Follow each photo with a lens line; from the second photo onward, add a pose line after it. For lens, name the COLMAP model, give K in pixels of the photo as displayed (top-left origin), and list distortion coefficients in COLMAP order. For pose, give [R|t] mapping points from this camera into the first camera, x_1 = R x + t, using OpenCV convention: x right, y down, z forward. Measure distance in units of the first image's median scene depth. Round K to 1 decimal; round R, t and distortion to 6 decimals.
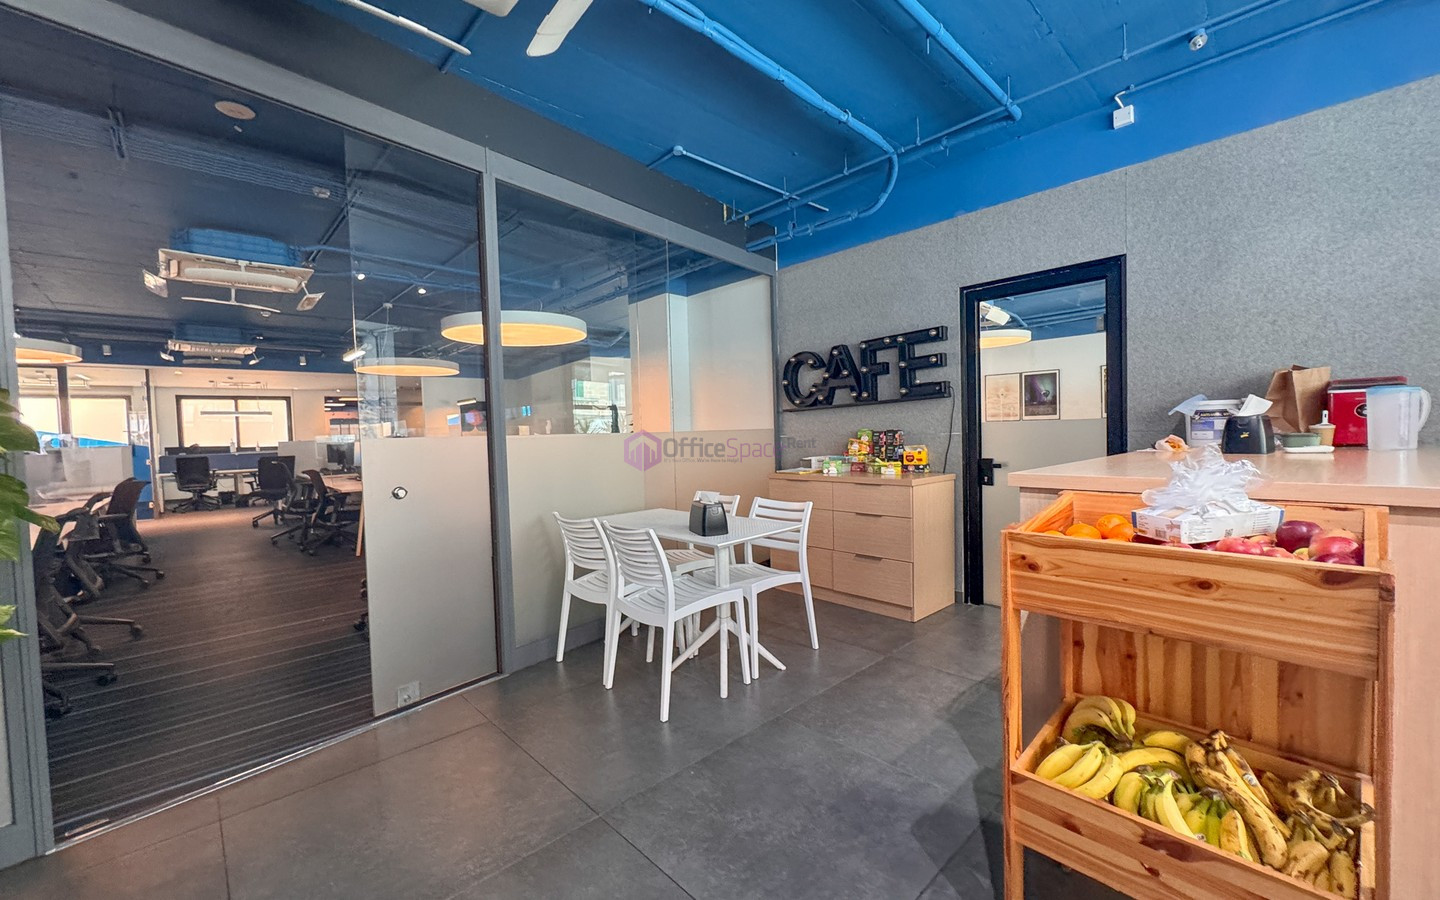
lens RADIAL K [[577.9, 0, 711.1], [0, 577.9, 449.9], [0, 0, 1]] dist [0.013949, 0.000200]
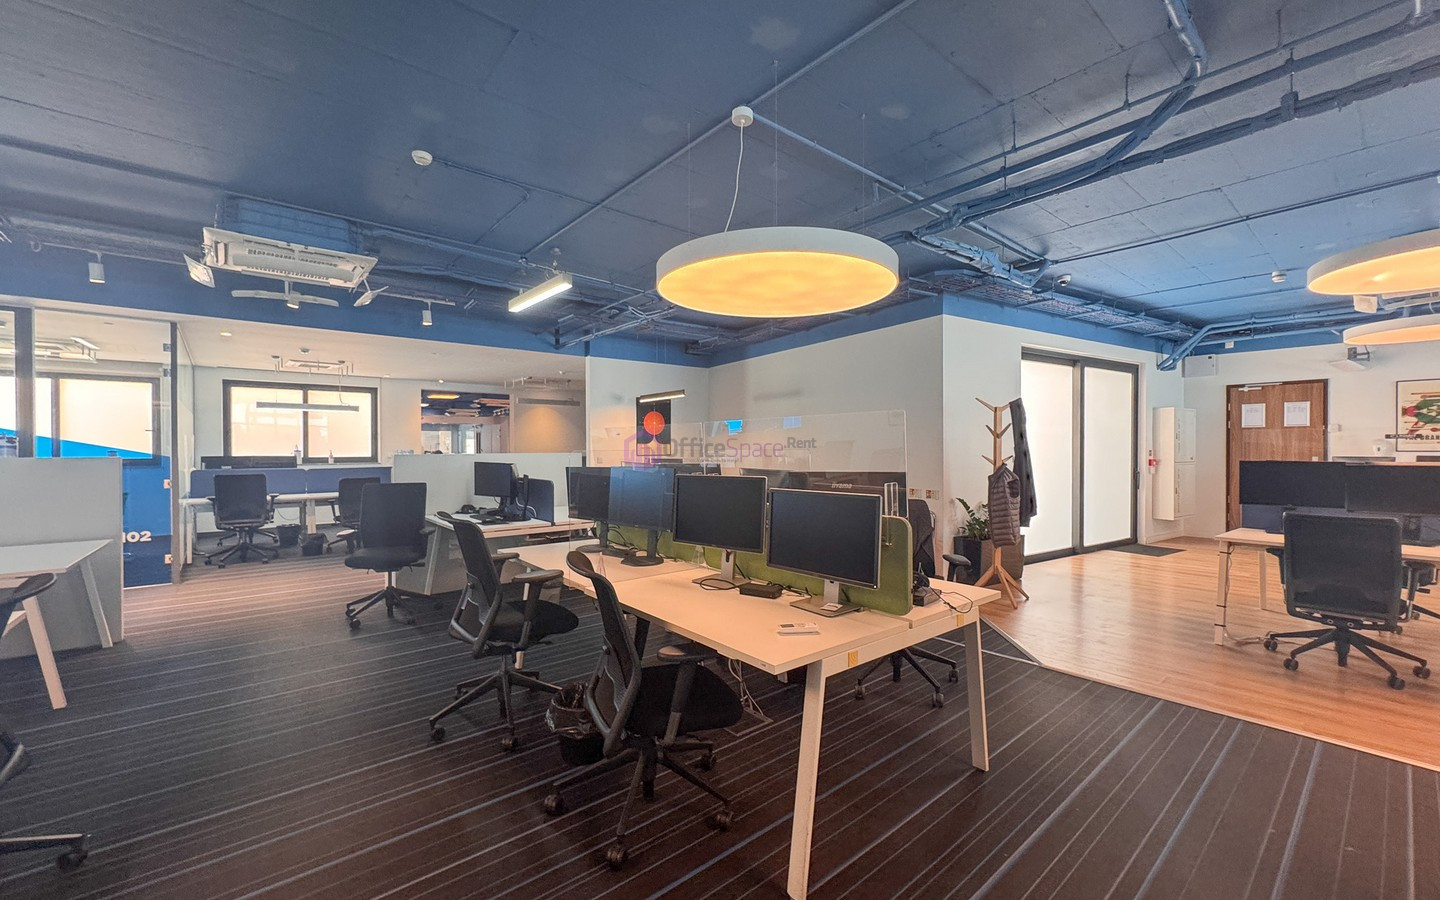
lens RADIAL K [[577.9, 0, 721.4], [0, 577.9, 453.6], [0, 0, 1]] dist [0.013949, 0.000200]
pose [[0.999288, 0.027324, -0.026006, -1.178445], [-0.027985, 0.999285, -0.025425, -0.023505], [0.025293, 0.026134, 0.999338, 1.279197]]
